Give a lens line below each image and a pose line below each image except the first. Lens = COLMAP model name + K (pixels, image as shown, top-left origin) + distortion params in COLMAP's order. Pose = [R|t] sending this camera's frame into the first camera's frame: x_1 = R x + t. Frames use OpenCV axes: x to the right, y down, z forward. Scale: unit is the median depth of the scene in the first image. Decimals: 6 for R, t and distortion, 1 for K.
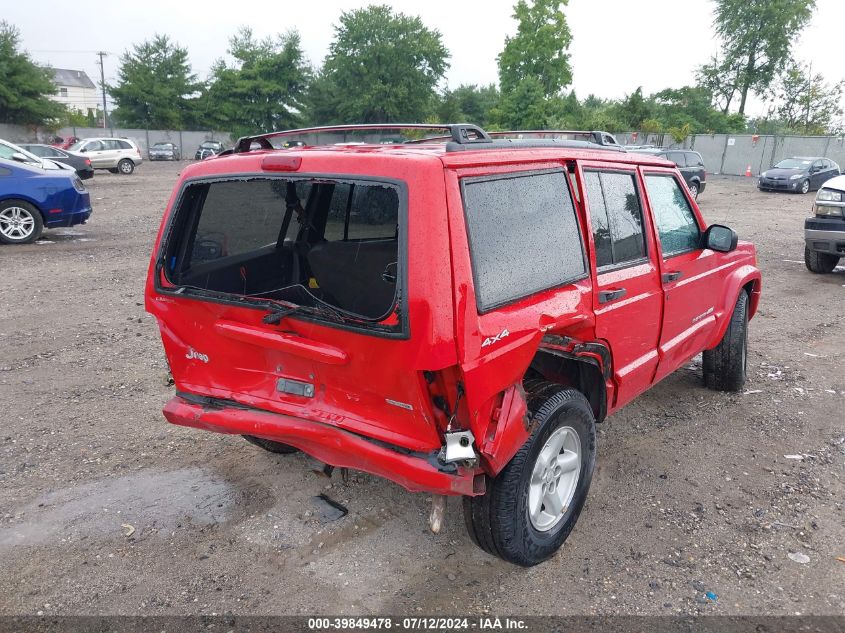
lens RADIAL K [[703.4, 0, 422.5], [0, 703.4, 316.5], [0, 0, 1]] dist [-0.012923, -0.004204]
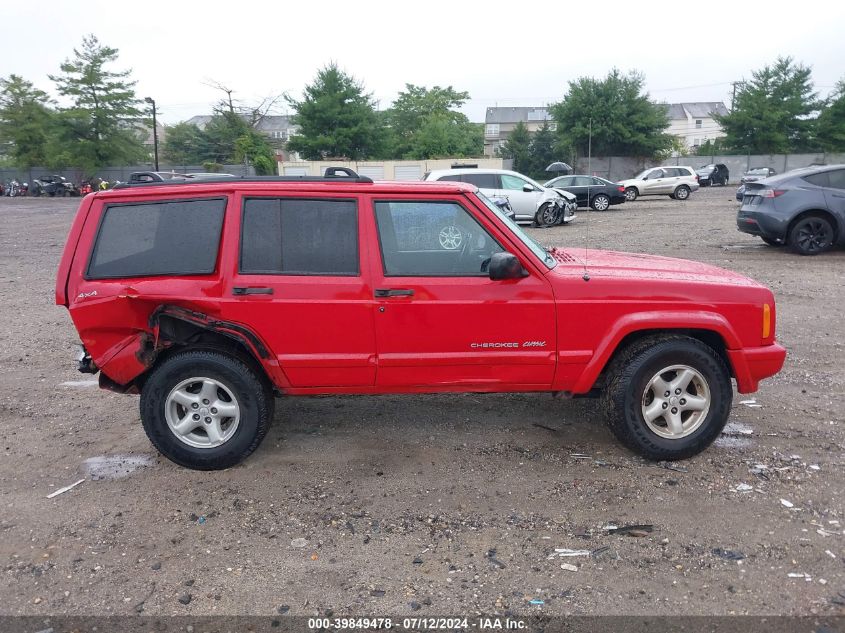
lens RADIAL K [[703.4, 0, 422.5], [0, 703.4, 316.5], [0, 0, 1]] dist [-0.012923, -0.004204]
pose [[0.604771, 0.119244, -0.787421, 0.138941], [-0.145978, 0.988573, 0.037589, -0.007698], [0.782906, 0.092213, 0.615268, 0.039803]]
